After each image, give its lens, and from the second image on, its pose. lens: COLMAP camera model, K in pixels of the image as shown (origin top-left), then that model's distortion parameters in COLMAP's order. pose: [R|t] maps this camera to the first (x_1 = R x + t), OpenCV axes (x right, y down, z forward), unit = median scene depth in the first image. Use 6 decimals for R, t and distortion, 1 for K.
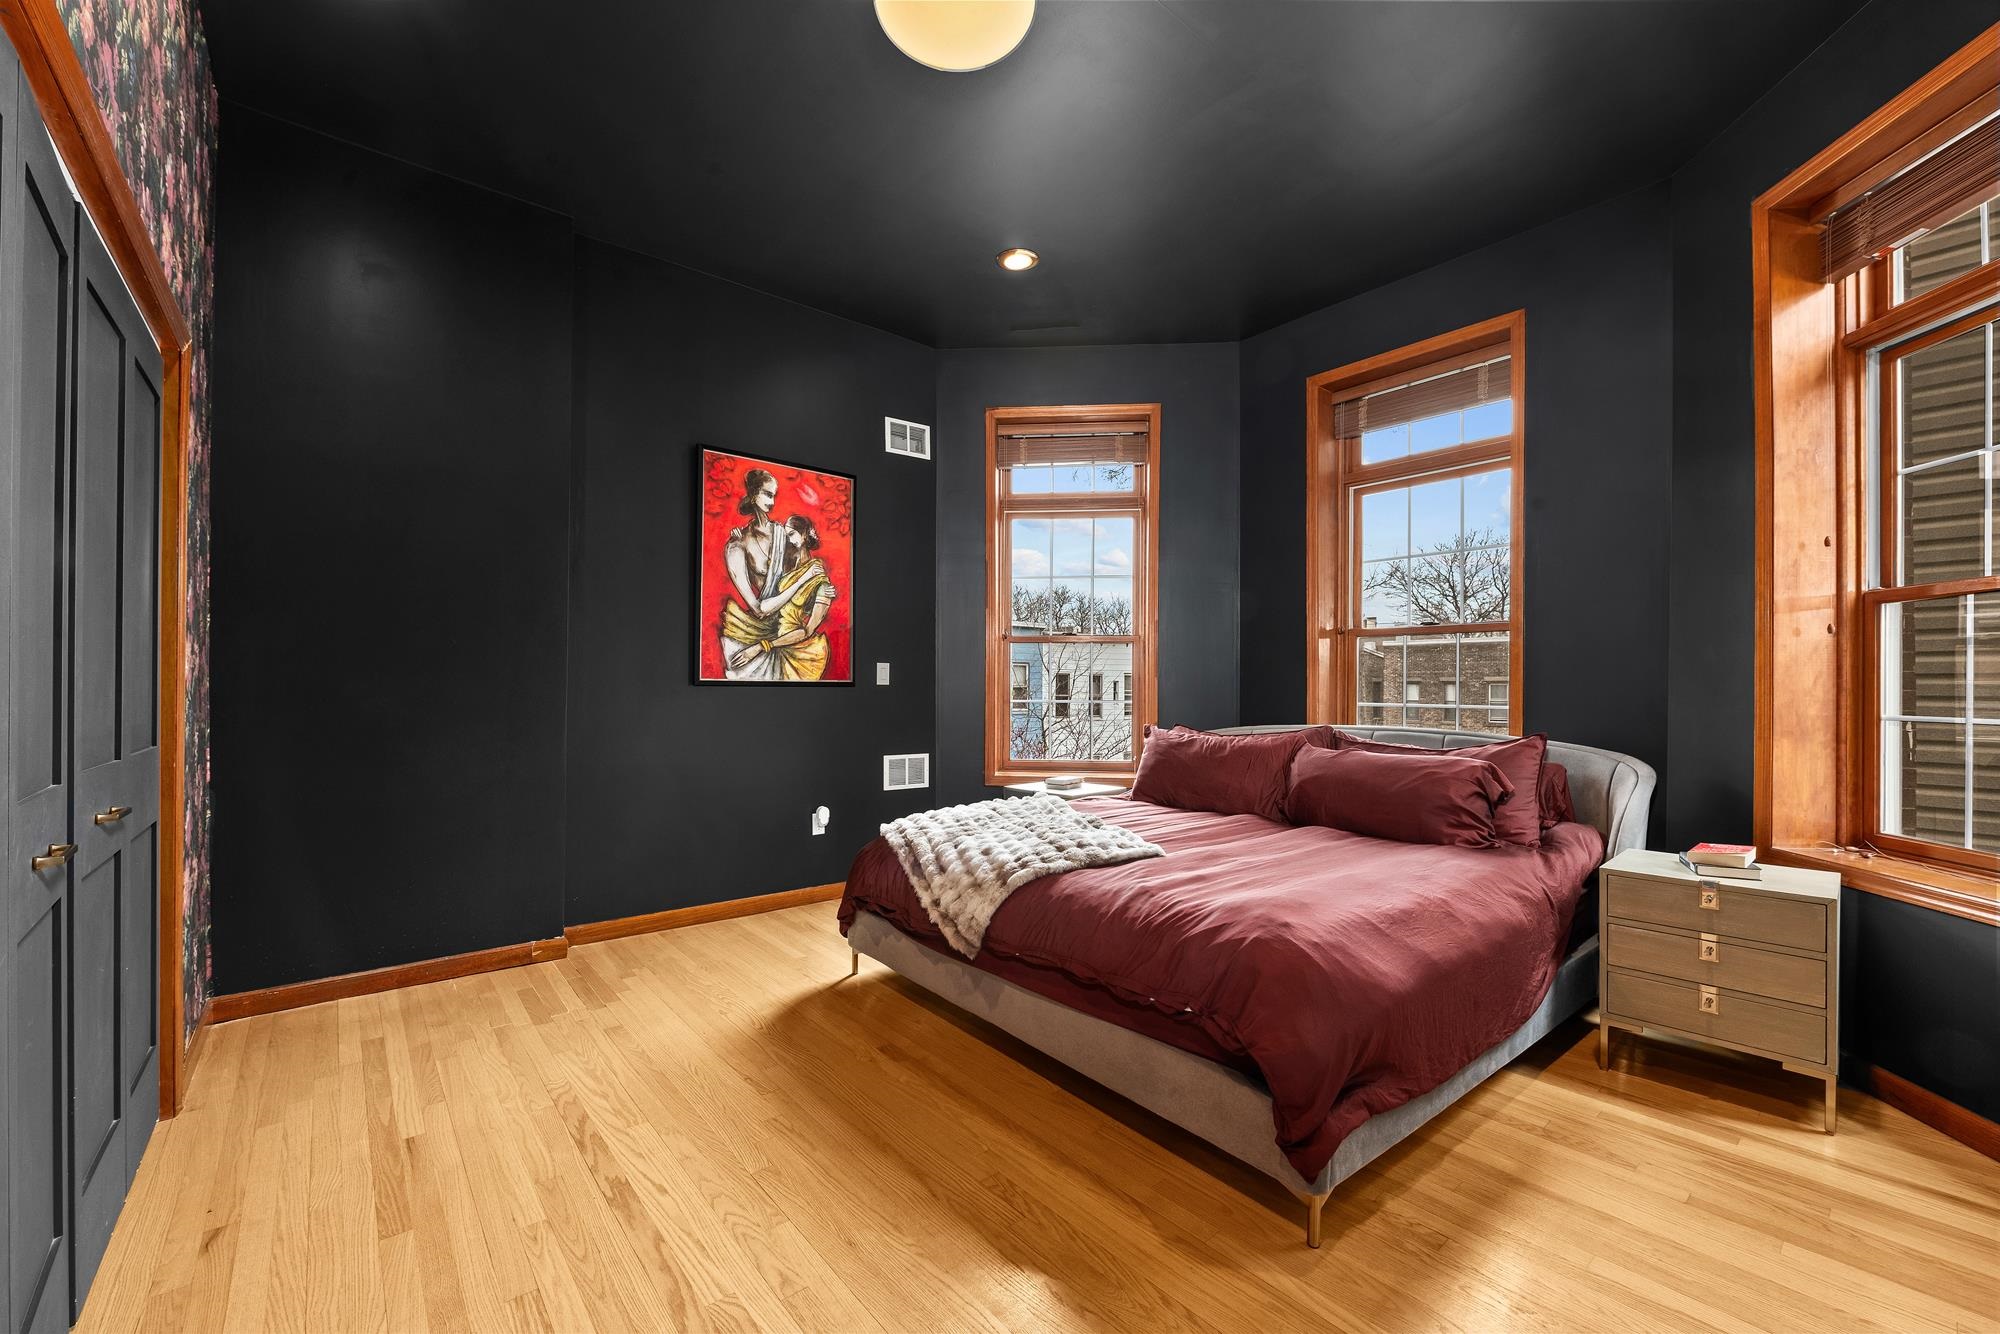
lens RADIAL K [[807.2, 0, 992.7], [0, 807.2, 680.6], [0, 0, 1]] dist [-0.005209, -0.001216]
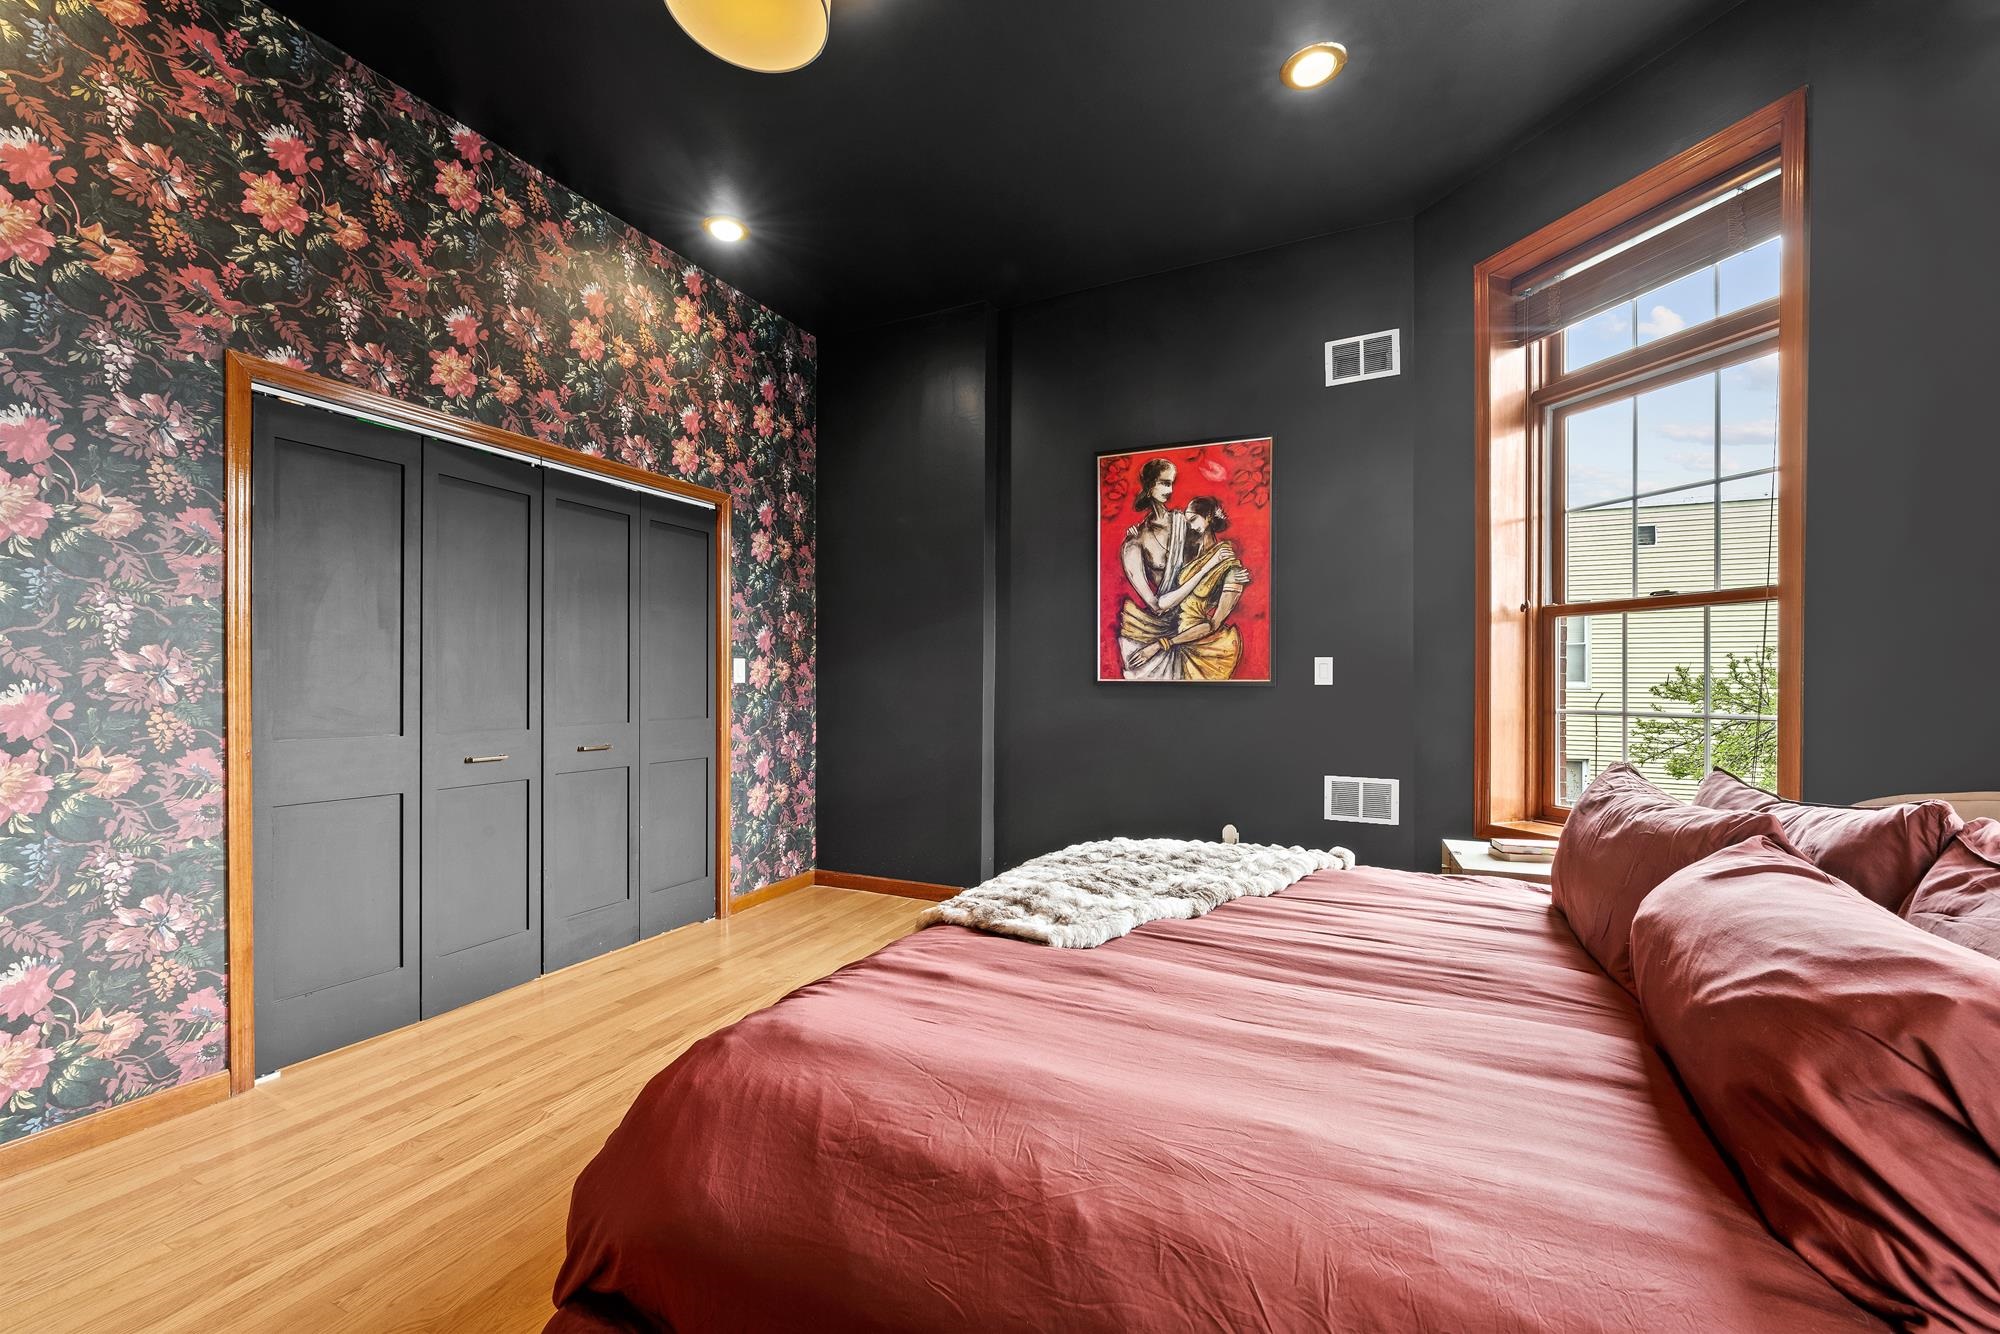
lens RADIAL K [[807.2, 0, 989.7], [0, 807.2, 677.4], [0, 0, 1]] dist [-0.005209, -0.001216]
pose [[0.411209, -0.004892, -0.911528, 0.489655], [0.007828, 0.999968, -0.001835, -0.003647], [0.911507, -0.006381, 0.411234, 0.418348]]
